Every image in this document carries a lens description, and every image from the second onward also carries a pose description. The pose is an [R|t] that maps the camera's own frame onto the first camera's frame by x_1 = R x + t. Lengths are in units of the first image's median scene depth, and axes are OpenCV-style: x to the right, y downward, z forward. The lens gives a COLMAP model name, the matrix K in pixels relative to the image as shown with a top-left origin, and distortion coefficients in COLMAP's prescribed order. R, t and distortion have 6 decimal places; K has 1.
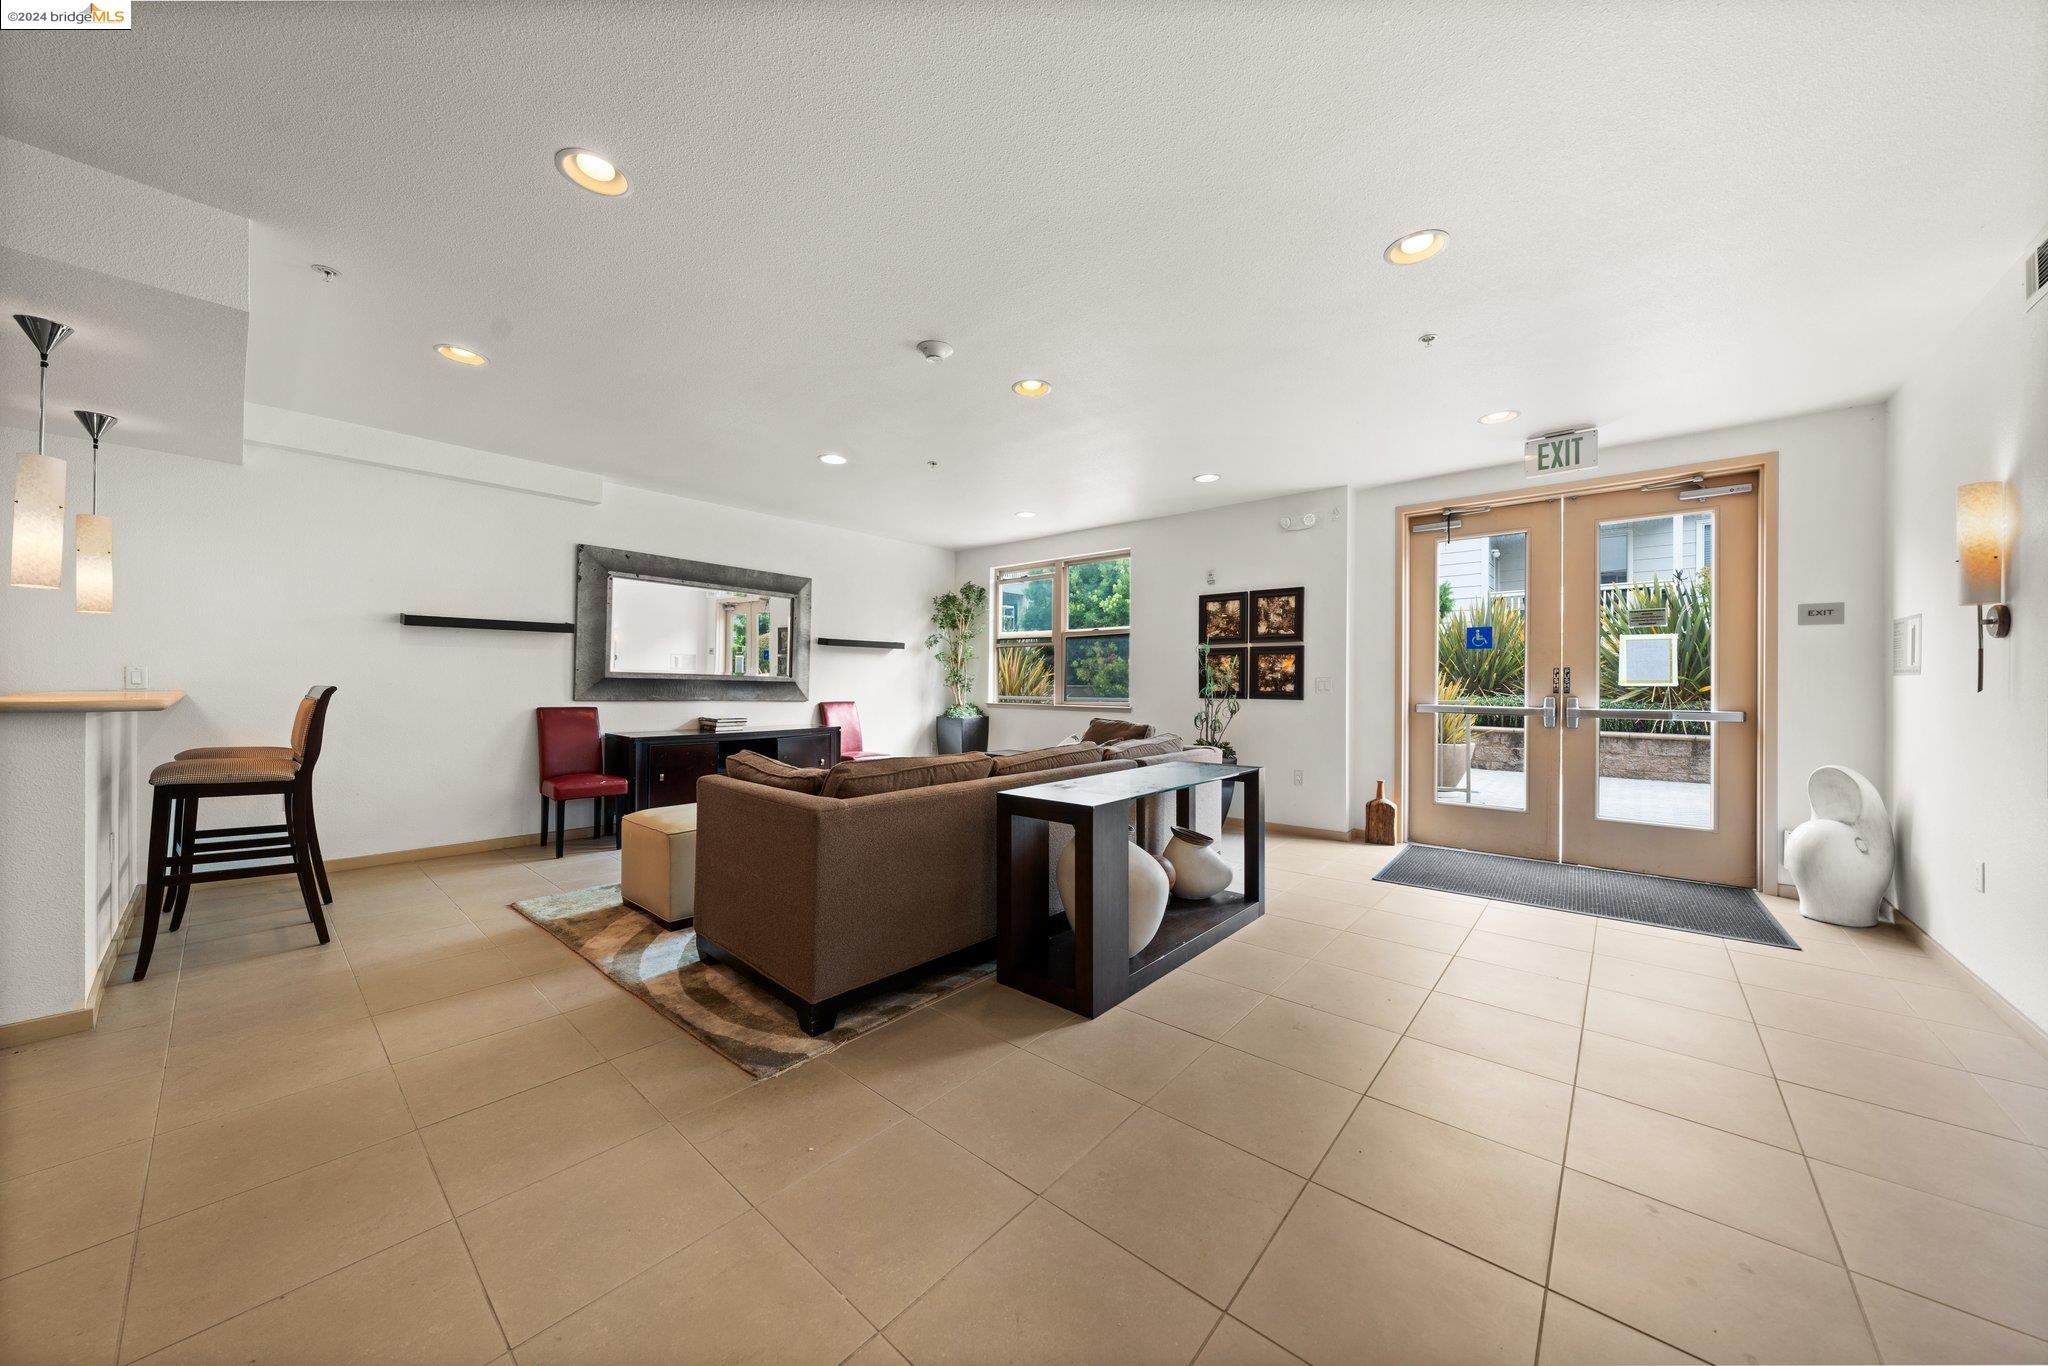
lens RADIAL K [[699.7, 0, 1020.0], [0, 699.7, 688.9], [0, 0, 1]] dist [-0.001001, -0.000038]
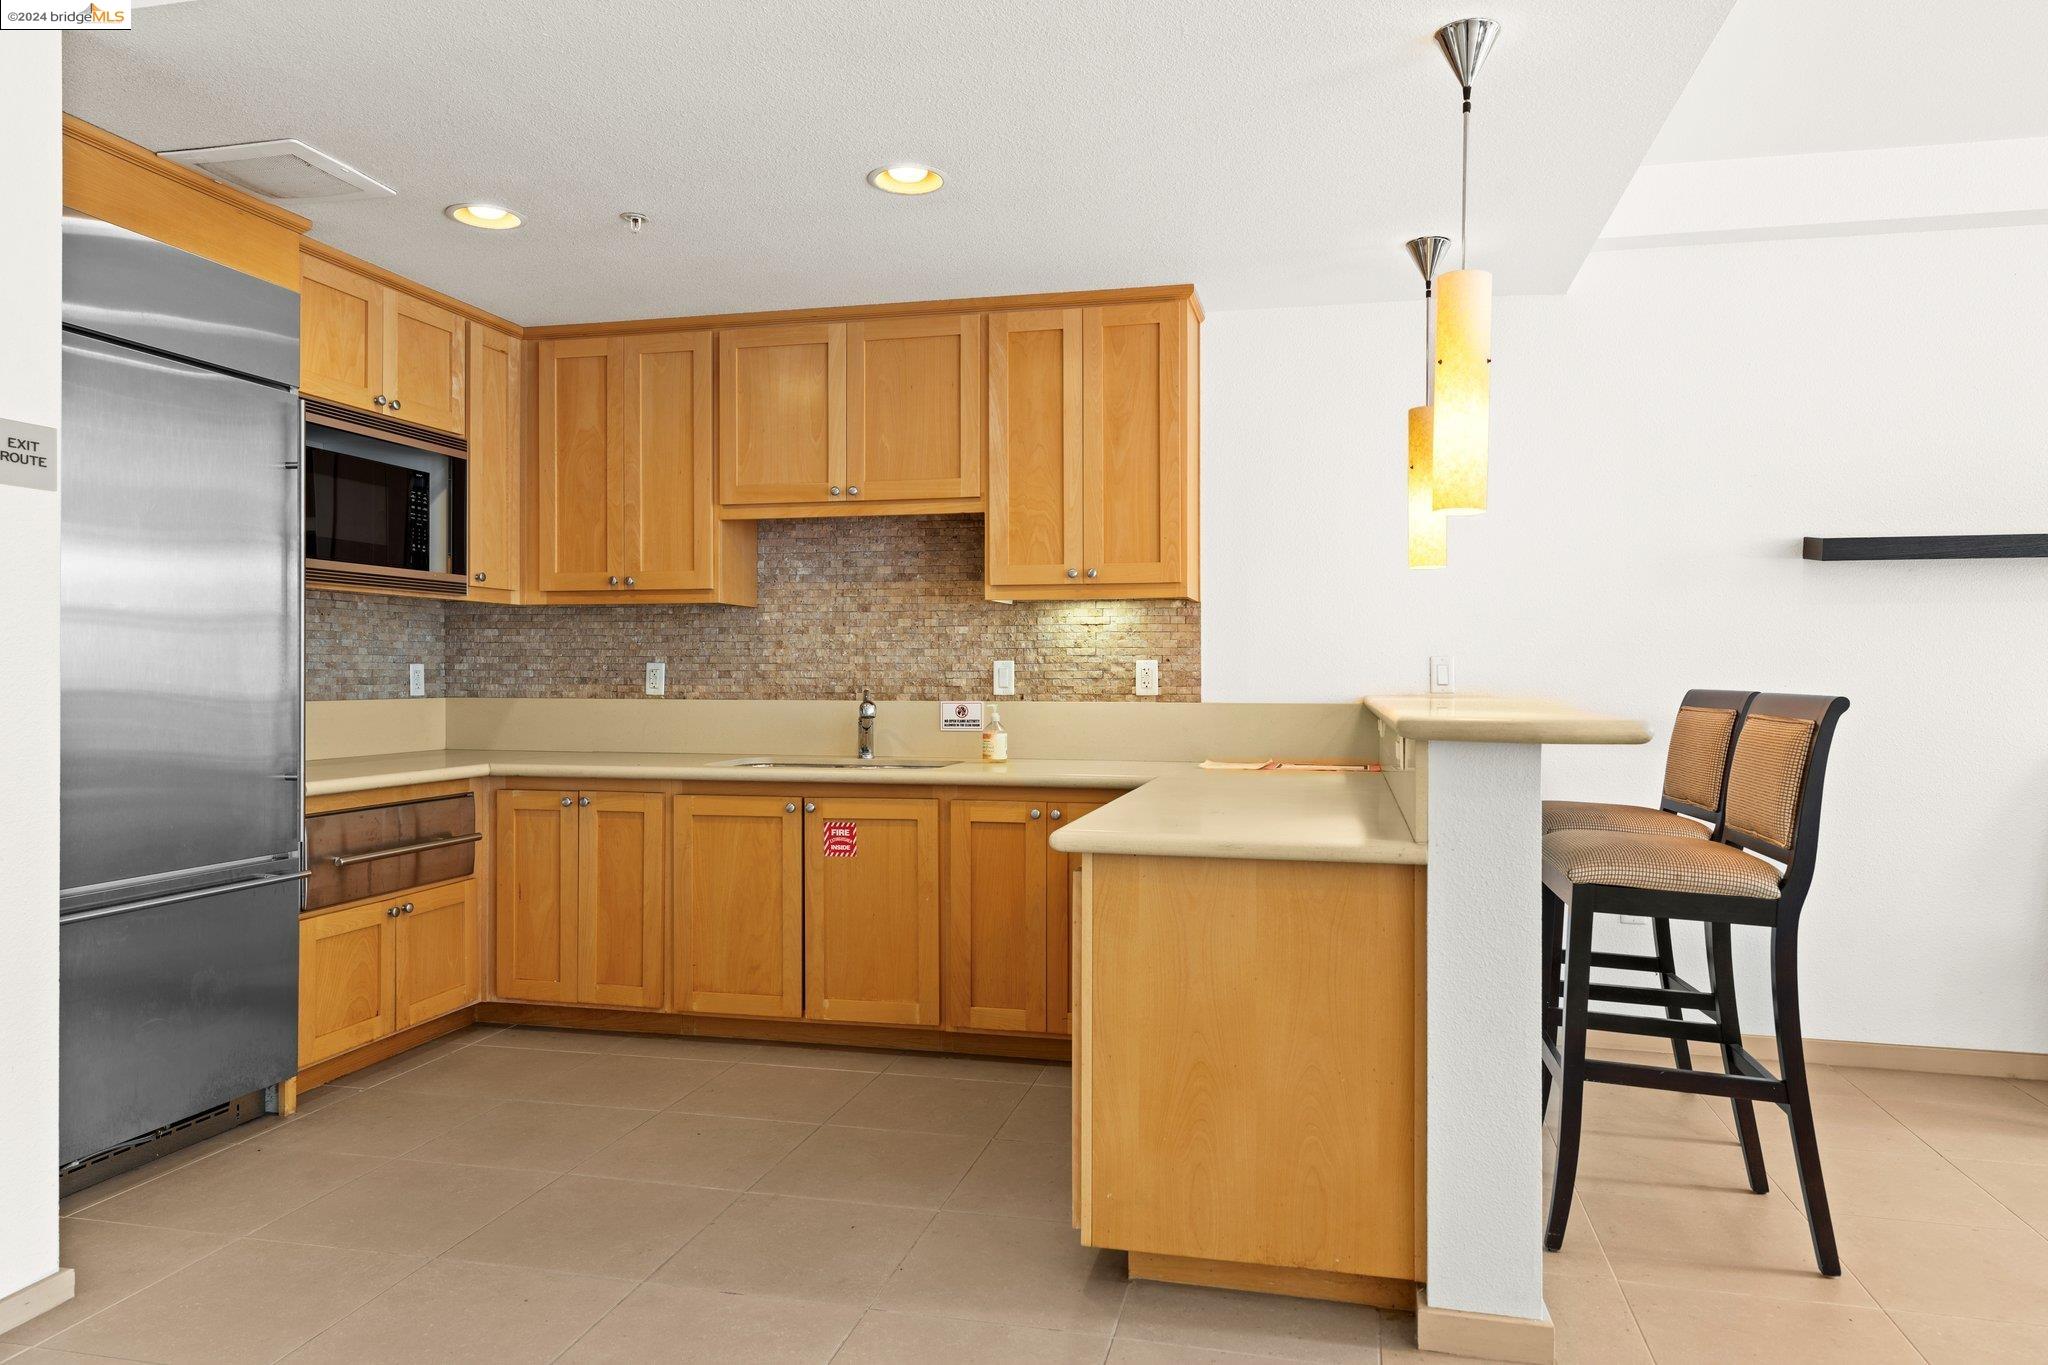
lens RADIAL K [[1366.8, 0, 1021.6], [0, 1366.8, 679.7], [0, 0, 1]] dist [-0.000513, -0.000177]
pose [[0.474350, -0.002460, -0.880333, -0.479326], [-0.005375, 0.999969, -0.005690, -0.003856], [0.880320, 0.007431, 0.474322, 0.141916]]
